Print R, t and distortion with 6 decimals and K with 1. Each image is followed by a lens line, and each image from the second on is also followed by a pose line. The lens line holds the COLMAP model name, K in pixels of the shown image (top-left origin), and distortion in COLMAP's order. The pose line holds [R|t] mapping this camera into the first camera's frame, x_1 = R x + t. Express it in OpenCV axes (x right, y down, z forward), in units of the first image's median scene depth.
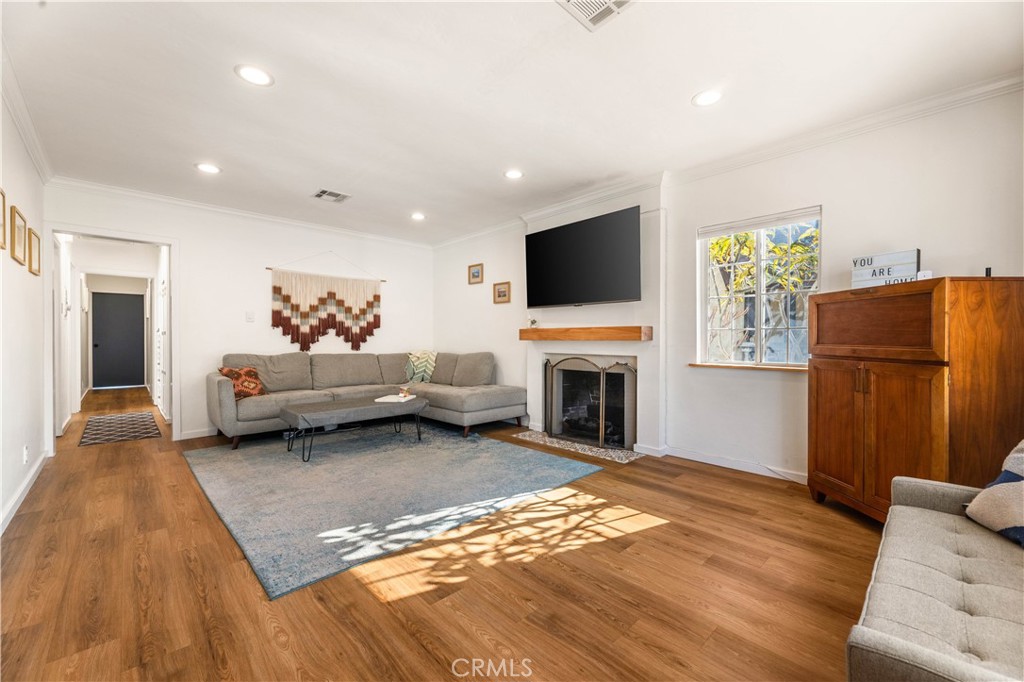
lens RADIAL K [[414.6, 0, 518.0], [0, 414.6, 340.2], [0, 0, 1]] dist [-0.000728, -0.000061]
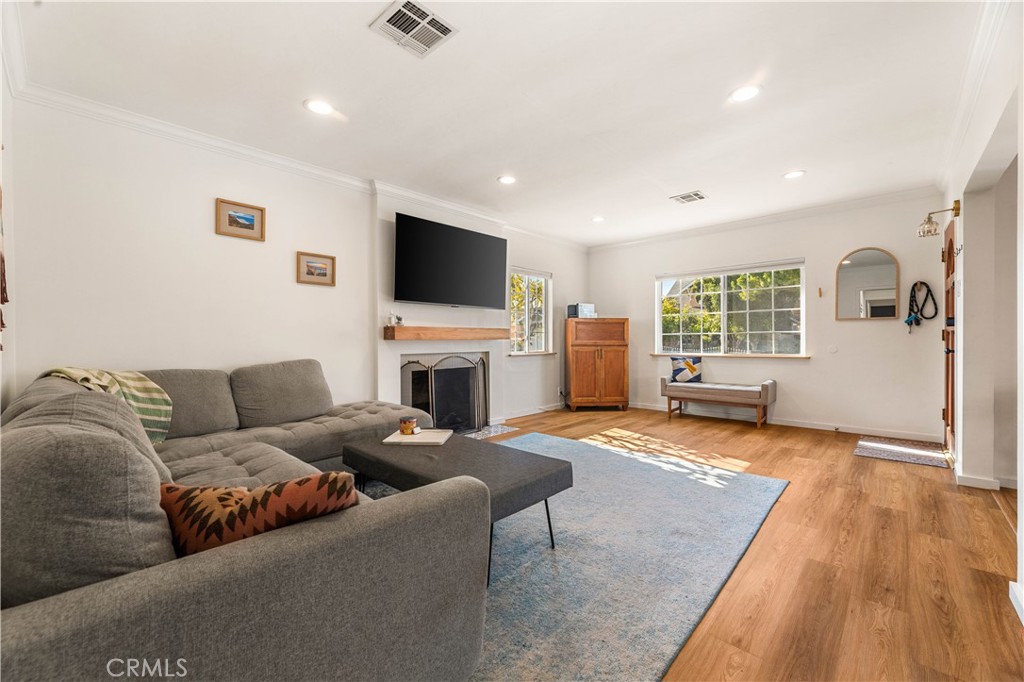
lens RADIAL K [[414.6, 0, 517.8], [0, 414.6, 340.9], [0, 0, 1]] dist [-0.000728, -0.000061]
pose [[-0.068088, -0.004762, 0.997668, -1.592796], [0.007684, 0.999956, 0.005297, -0.001166], [-0.997650, 0.008026, -0.068049, 1.586440]]
